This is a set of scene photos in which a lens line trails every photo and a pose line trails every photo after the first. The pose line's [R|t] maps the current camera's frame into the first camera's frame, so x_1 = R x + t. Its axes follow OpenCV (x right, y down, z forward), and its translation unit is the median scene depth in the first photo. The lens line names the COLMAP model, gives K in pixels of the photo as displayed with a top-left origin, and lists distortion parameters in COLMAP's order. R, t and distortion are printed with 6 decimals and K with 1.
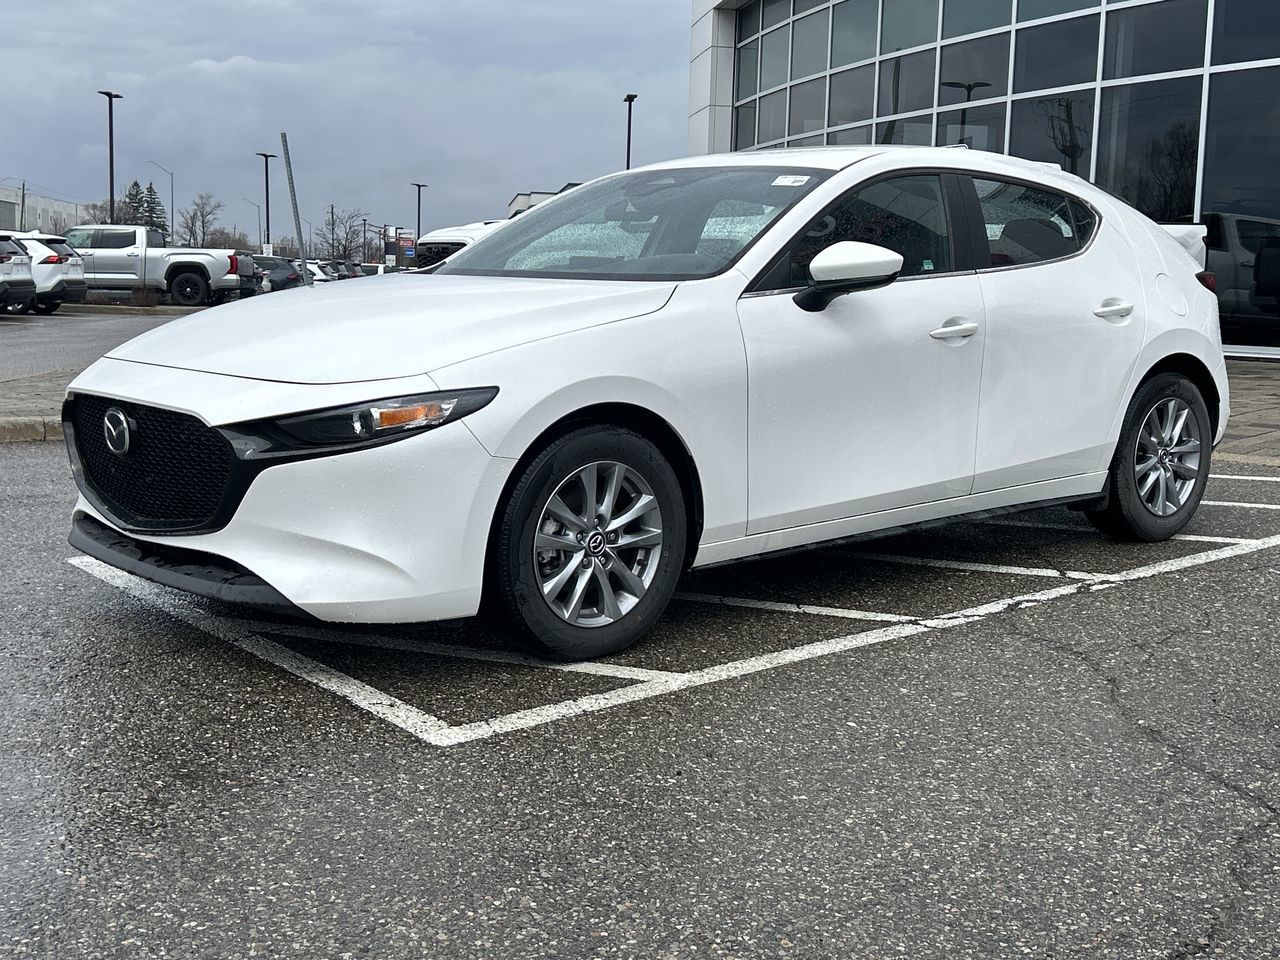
lens RADIAL K [[1599.5, 0, 642.4], [0, 1599.5, 486.7], [0, 0, 1]] dist [0.073934, 0.000000]
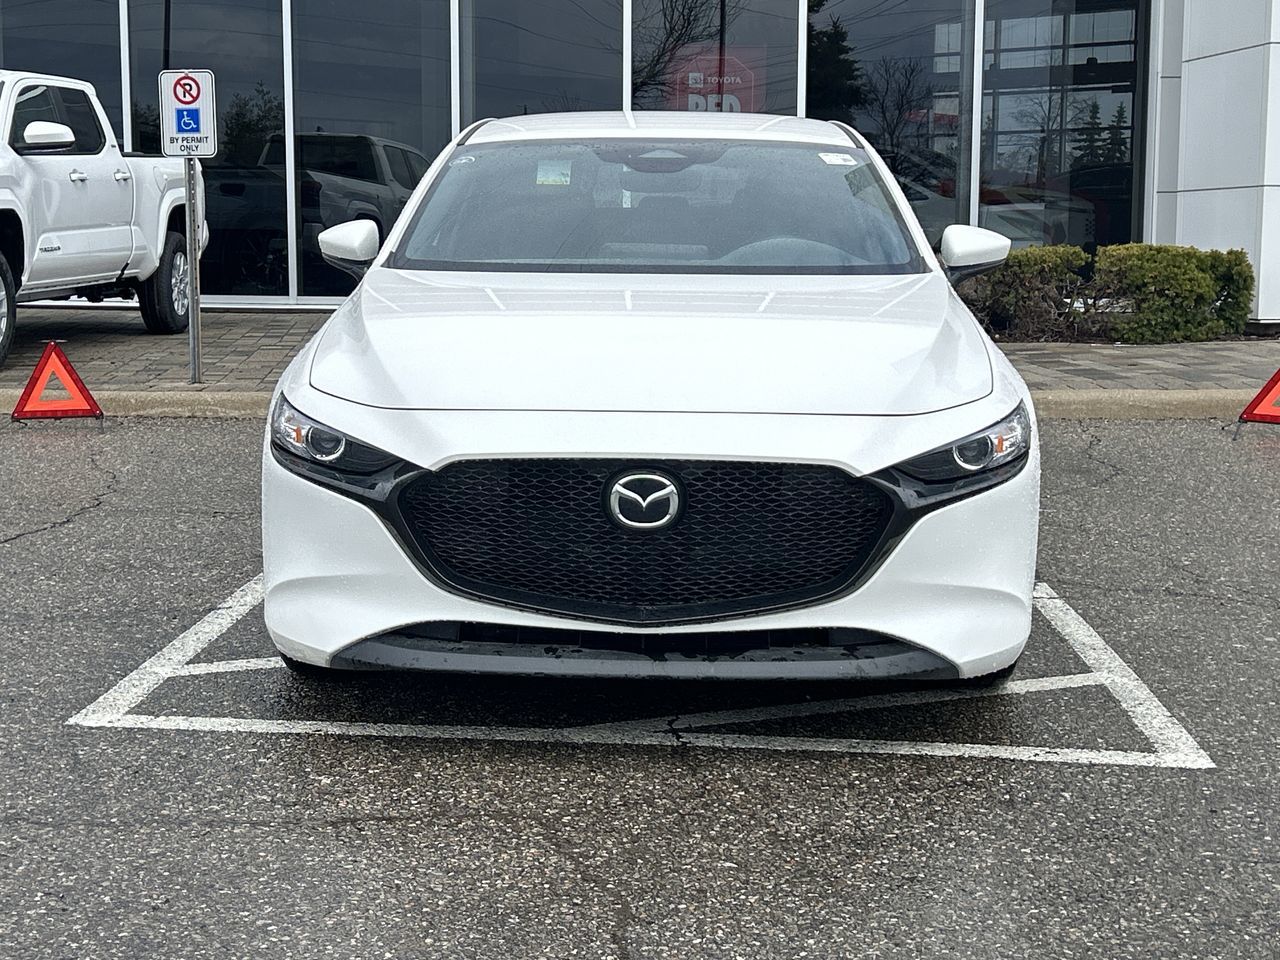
lens RADIAL K [[2021.6, 0, 639.4], [0, 2021.6, 478.0], [0, 0, 1]] dist [0.156156, 0.000000]
pose [[0.678186, -0.114421, 0.725928, -0.957828], [0.108100, 0.992592, 0.055462, -0.091936], [-0.726896, 0.040859, 0.685531, 0.305848]]
